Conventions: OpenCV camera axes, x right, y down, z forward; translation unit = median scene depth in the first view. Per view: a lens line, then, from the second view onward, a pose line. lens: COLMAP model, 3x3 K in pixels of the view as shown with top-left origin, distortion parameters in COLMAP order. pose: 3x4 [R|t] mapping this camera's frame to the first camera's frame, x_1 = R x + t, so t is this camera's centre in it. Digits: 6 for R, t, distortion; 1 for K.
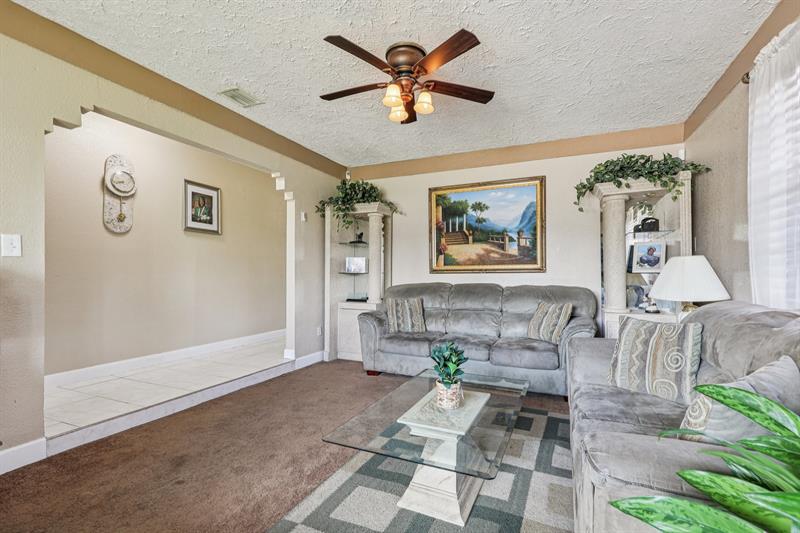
lens RADIAL K [[361.9, 0, 407.2], [0, 361.9, 268.0], [0, 0, 1]] dist [-0.004169, 0.000431]
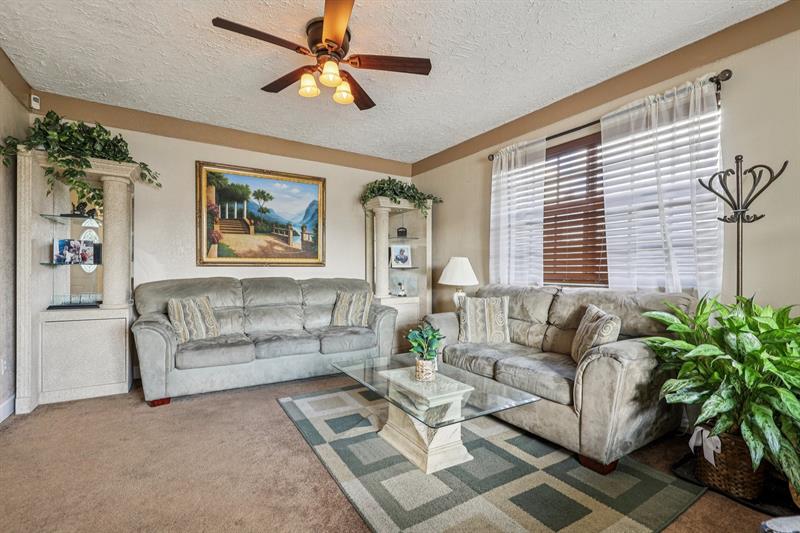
lens RADIAL K [[361.9, 0, 407.8], [0, 361.9, 270.4], [0, 0, 1]] dist [-0.004169, 0.000431]
pose [[0.557590, 0.001149, 0.830116, -0.376837], [-0.020116, 0.999724, 0.012129, 0.005733], [-0.829873, -0.023461, 0.557459, 0.167203]]
